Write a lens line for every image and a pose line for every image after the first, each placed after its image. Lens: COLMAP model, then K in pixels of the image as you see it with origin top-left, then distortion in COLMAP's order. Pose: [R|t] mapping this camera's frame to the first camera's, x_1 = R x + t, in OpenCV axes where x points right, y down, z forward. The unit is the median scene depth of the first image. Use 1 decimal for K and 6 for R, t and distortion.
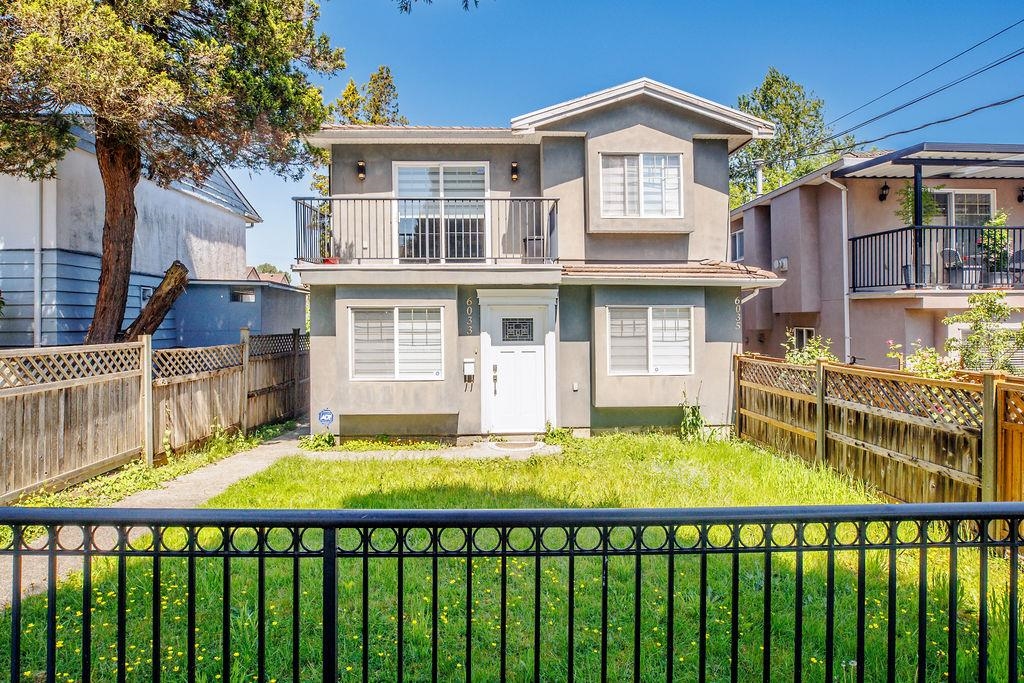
lens RADIAL K [[554.2, 0, 509.9], [0, 554.2, 322.5], [0, 0, 1]] dist [-0.021868, 0.000352]
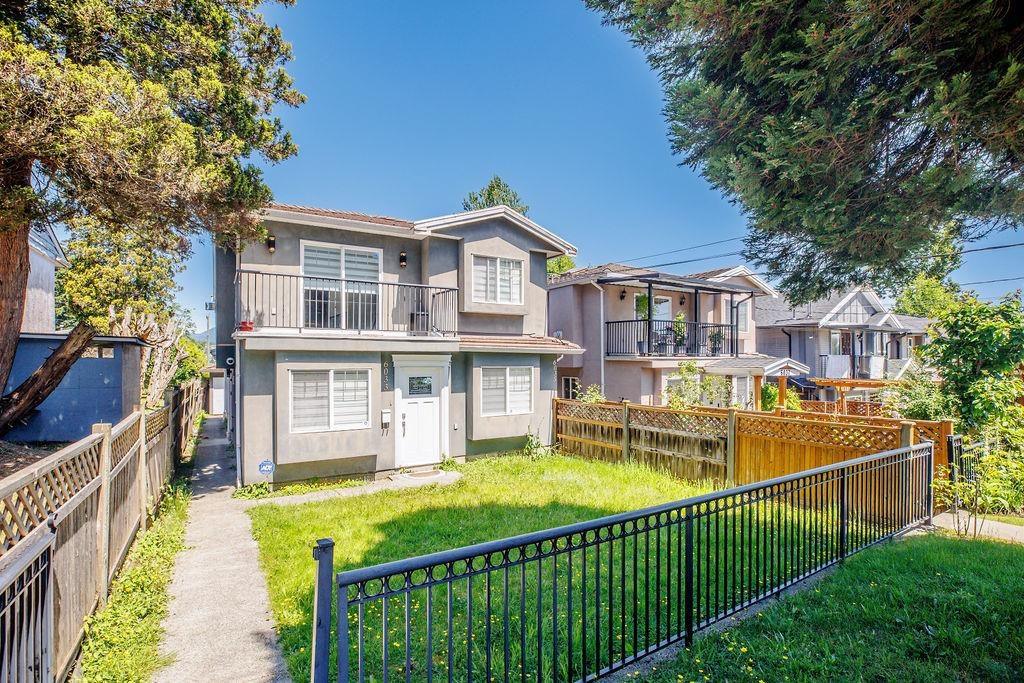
lens RADIAL K [[470.2, 0, 511.6], [0, 470.2, 366.9], [0, 0, 1]] dist [-0.000308, -0.000010]
pose [[0.876563, -0.002190, 0.481282, -0.316887], [0.000580, 0.999994, 0.003494, -0.033010], [-0.481286, -0.002784, 0.876559, -0.068391]]
